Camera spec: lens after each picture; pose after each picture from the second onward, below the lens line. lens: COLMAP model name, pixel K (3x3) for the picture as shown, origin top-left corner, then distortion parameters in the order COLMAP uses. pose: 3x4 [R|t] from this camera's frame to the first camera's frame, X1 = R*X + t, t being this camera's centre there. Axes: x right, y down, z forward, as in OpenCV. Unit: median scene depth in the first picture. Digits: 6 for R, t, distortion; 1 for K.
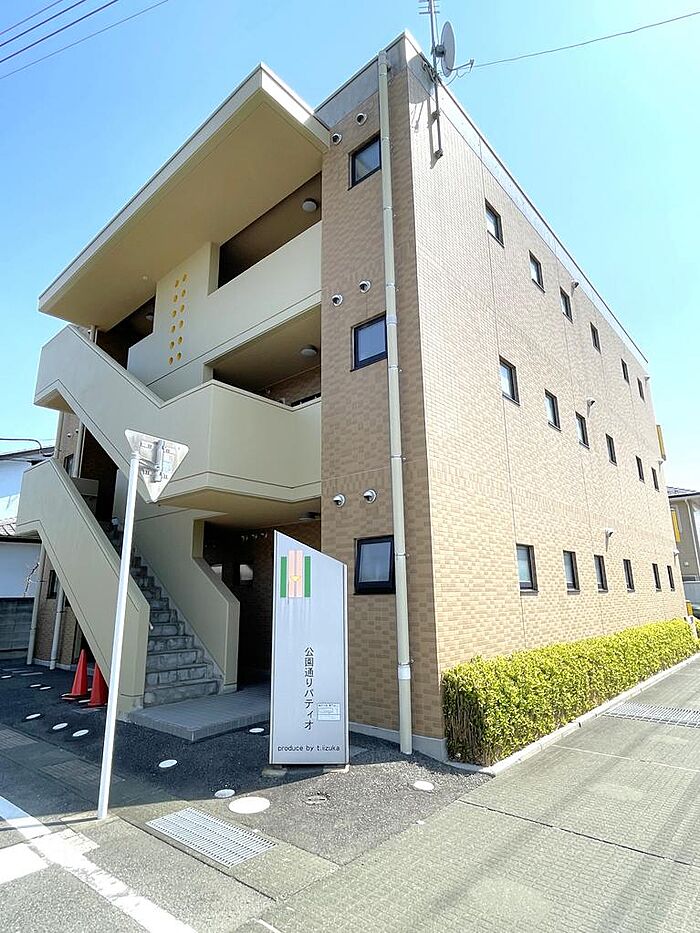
lens RADIAL K [[513.7, 0, 350.0], [0, 513.7, 466.5], [0, 0, 1]] dist [-0.000721, 0.000059]
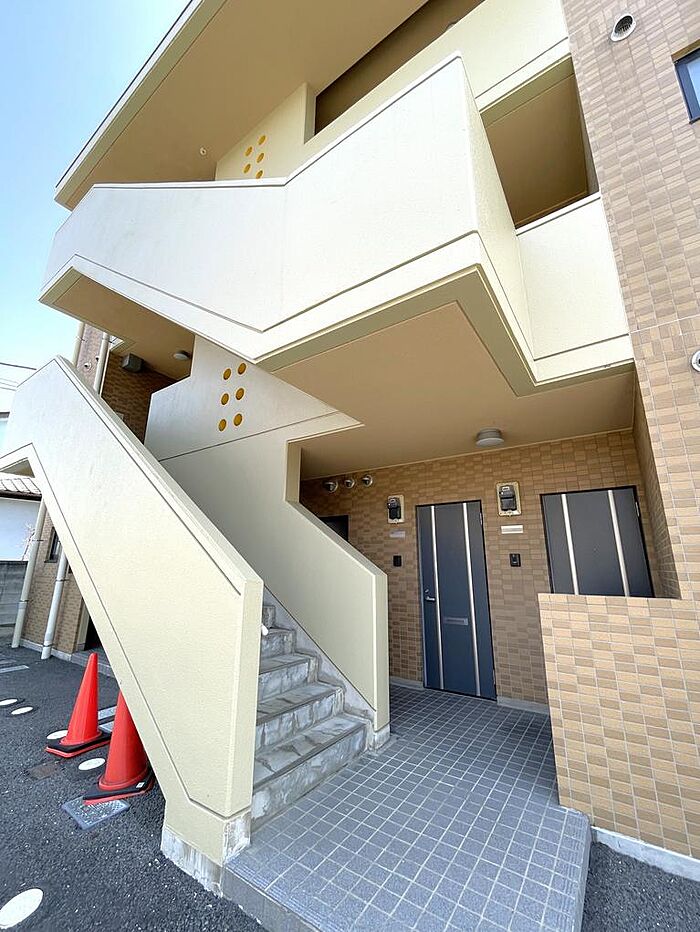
lens RADIAL K [[379.6, 0, 350.0], [0, 379.6, 466.0], [0, 0, 1]] dist [0.000119, -0.000064]
pose [[0.992680, 0.047378, 0.111091, -0.278575], [-0.046319, 0.998853, -0.012100, 0.134395], [-0.111537, 0.006866, 0.993737, 0.520788]]
